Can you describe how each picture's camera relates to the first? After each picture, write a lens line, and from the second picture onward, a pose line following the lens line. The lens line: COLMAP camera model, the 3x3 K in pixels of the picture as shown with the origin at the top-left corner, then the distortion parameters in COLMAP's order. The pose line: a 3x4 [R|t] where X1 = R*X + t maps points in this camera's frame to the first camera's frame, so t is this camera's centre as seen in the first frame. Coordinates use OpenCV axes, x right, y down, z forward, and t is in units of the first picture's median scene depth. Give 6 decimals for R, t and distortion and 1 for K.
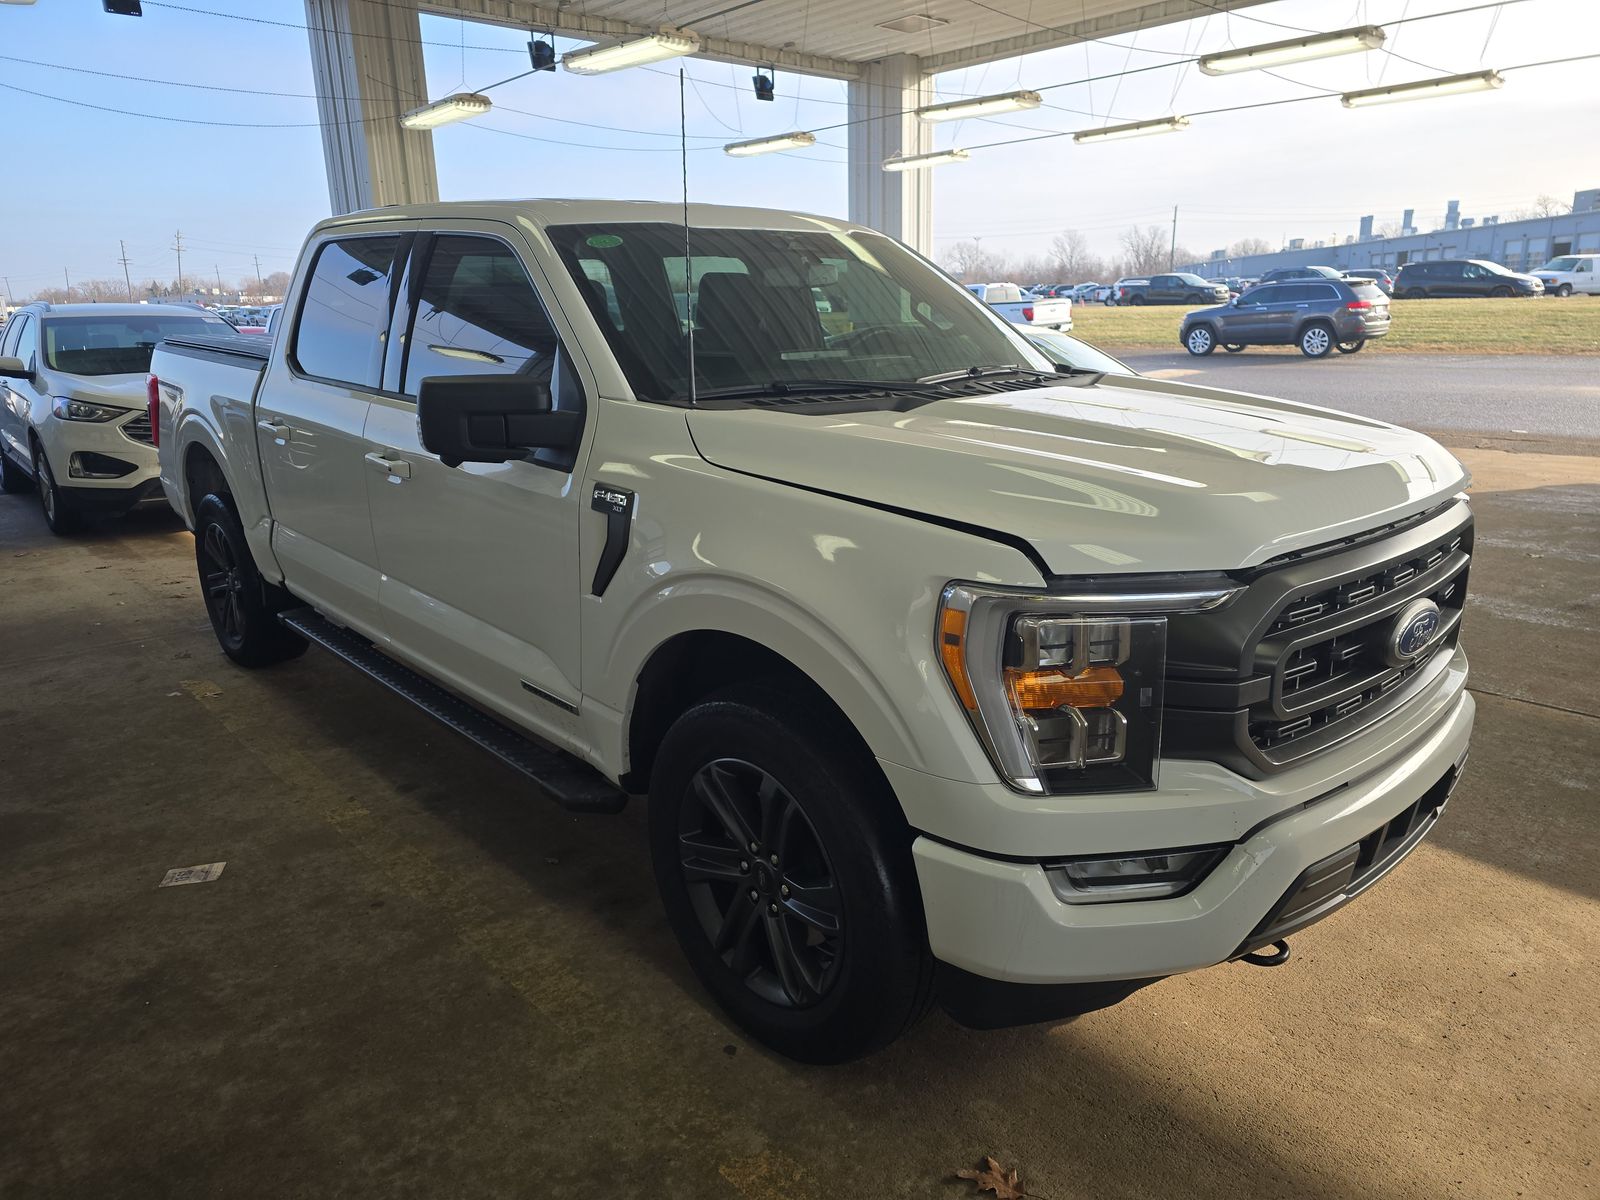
lens RADIAL K [[1074.9, 0, 800.0], [0, 1074.9, 600.0], [0, 0, 1]] dist [0.046440, -0.046941]
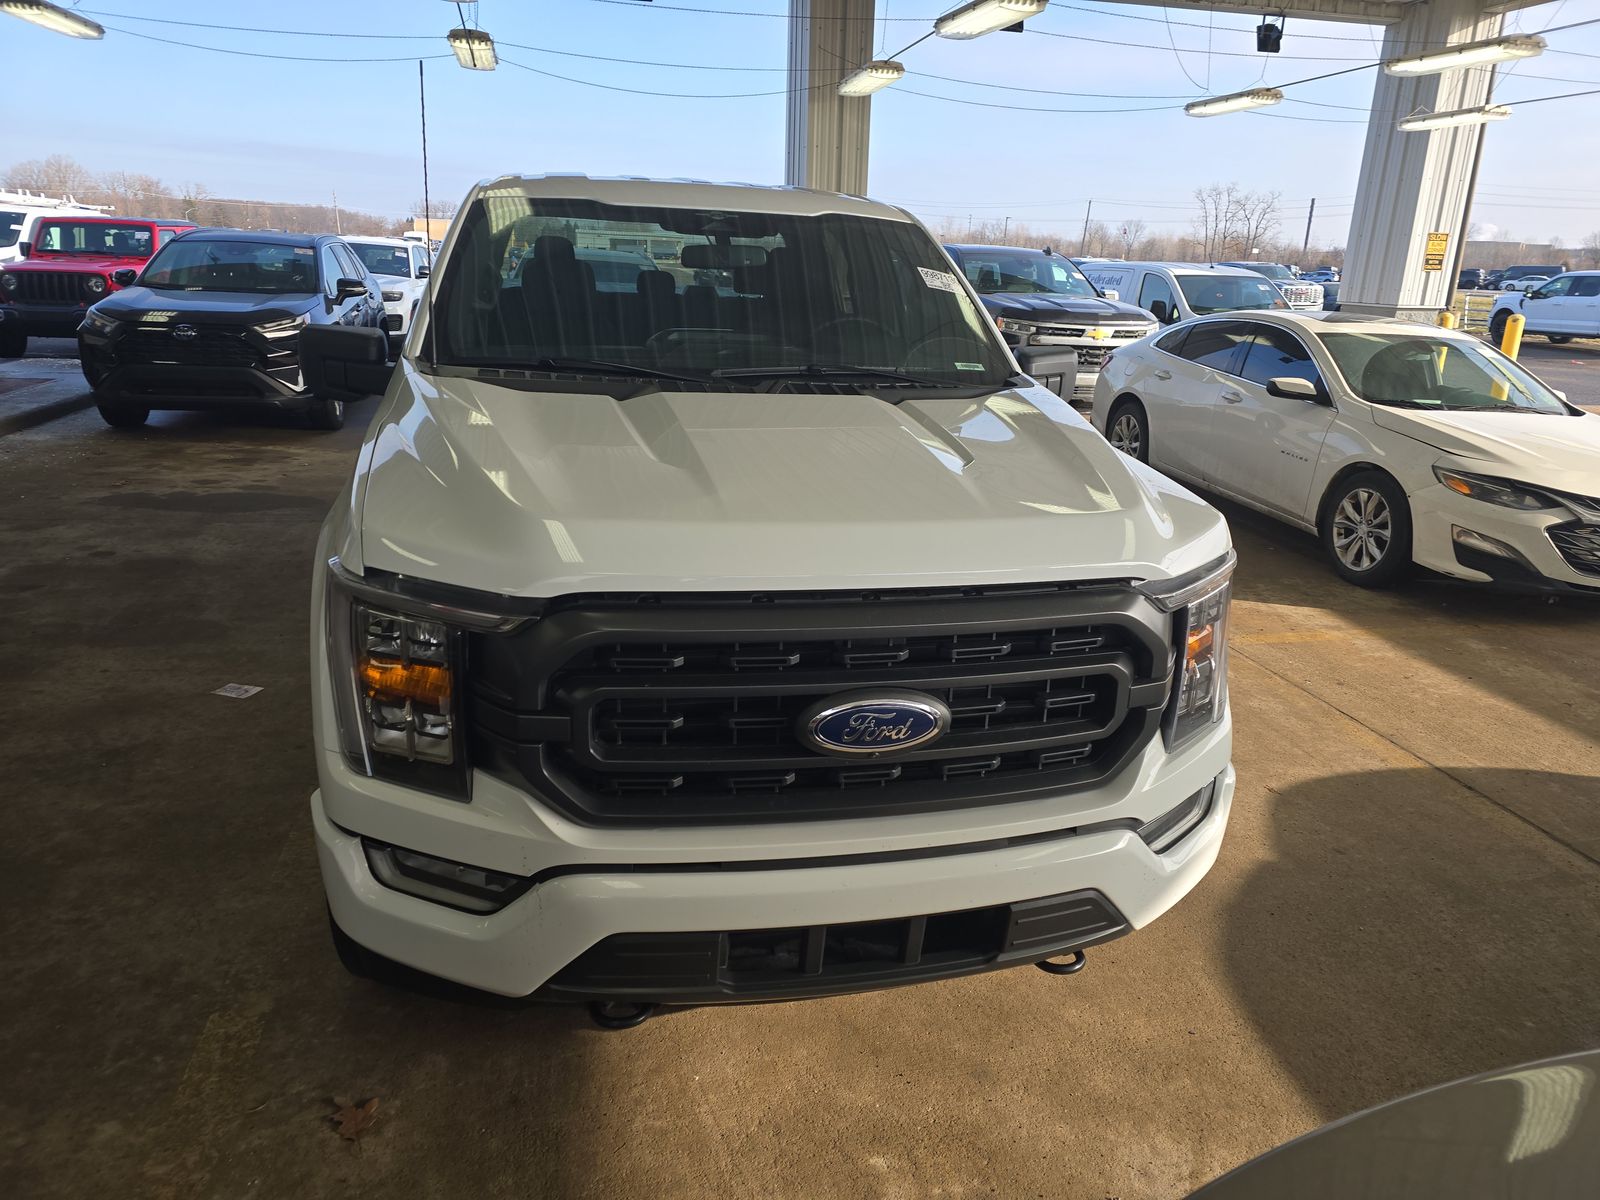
lens RADIAL K [[1074.9, 0, 800.0], [0, 1074.9, 600.0], [0, 0, 1]] dist [0.046440, -0.046941]
pose [[0.864399, 0.200199, -0.461233, 0.446023], [-0.184654, 0.979612, 0.079142, -0.061259], [0.467673, 0.016758, 0.883743, 0.118028]]
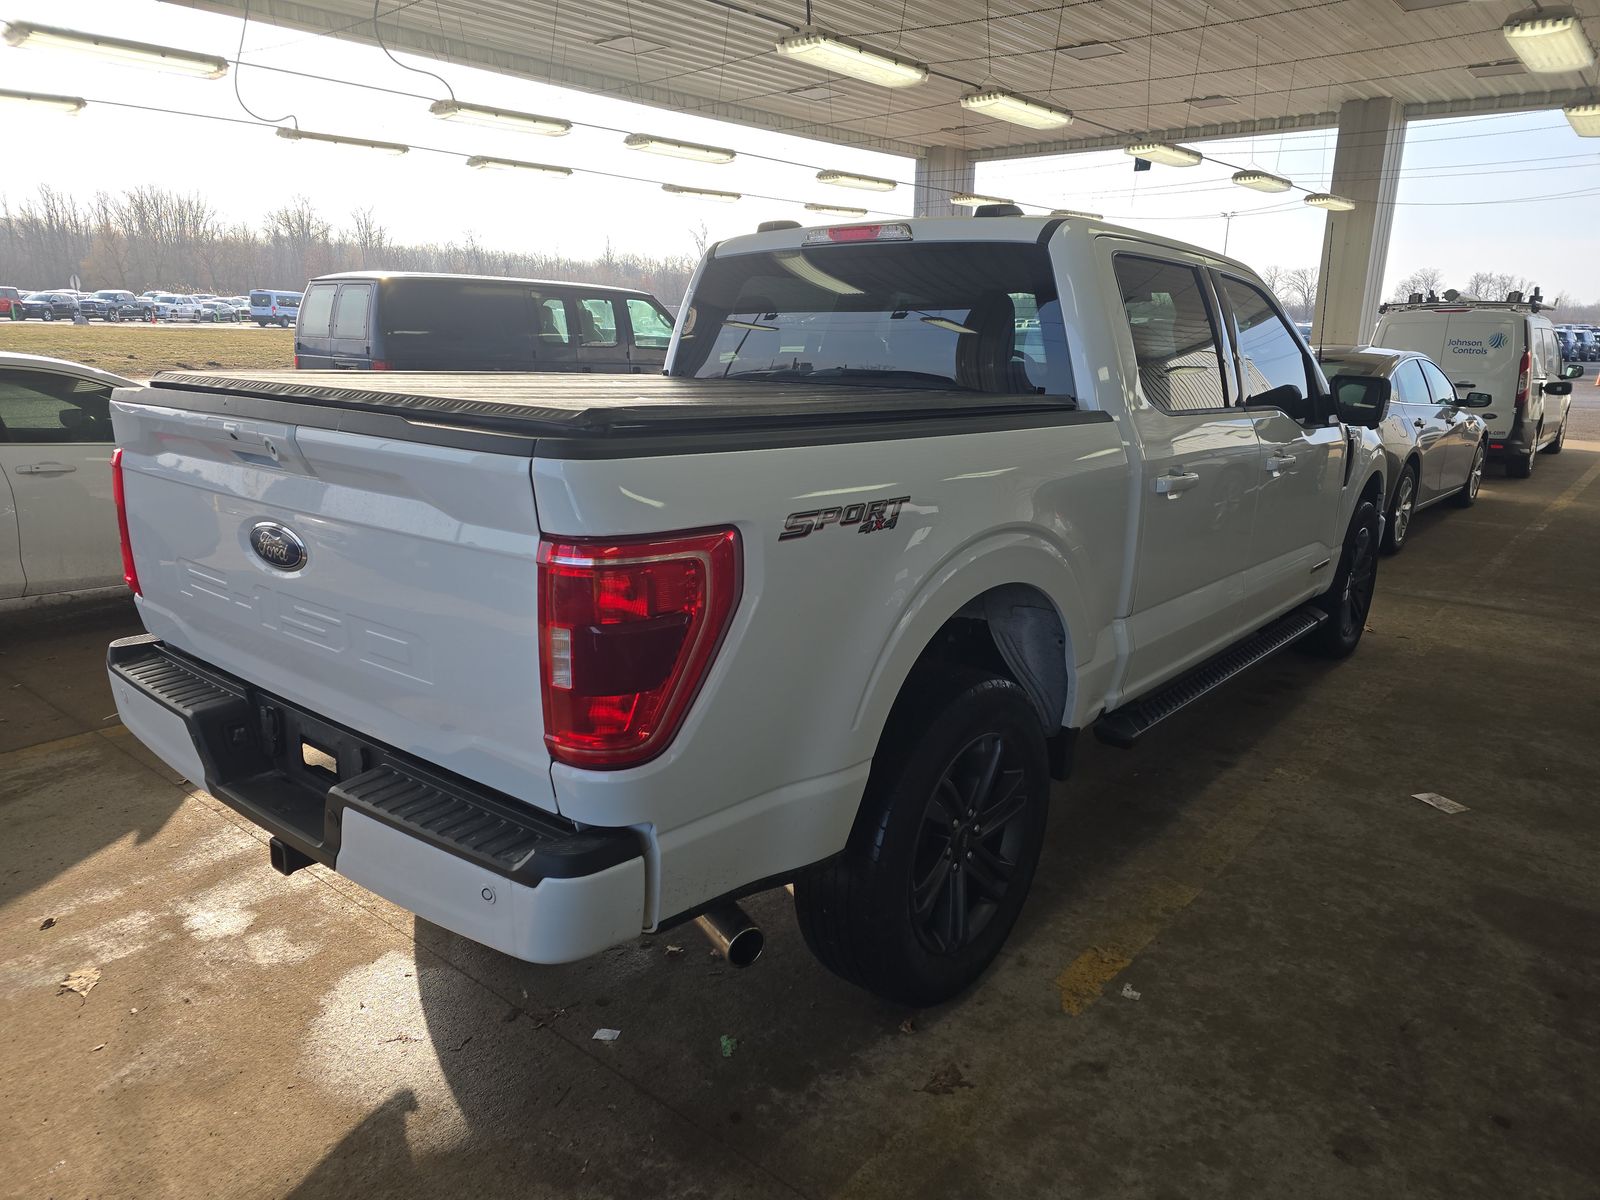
lens RADIAL K [[1074.9, 0, 800.0], [0, 1074.9, 600.0], [0, 0, 1]] dist [0.046440, -0.046941]
pose [[-0.134864, -0.234783, 0.962647, -1.154346], [0.254788, 0.930638, 0.262672, -0.334115], [-0.957546, 0.280696, -0.065689, 1.246581]]
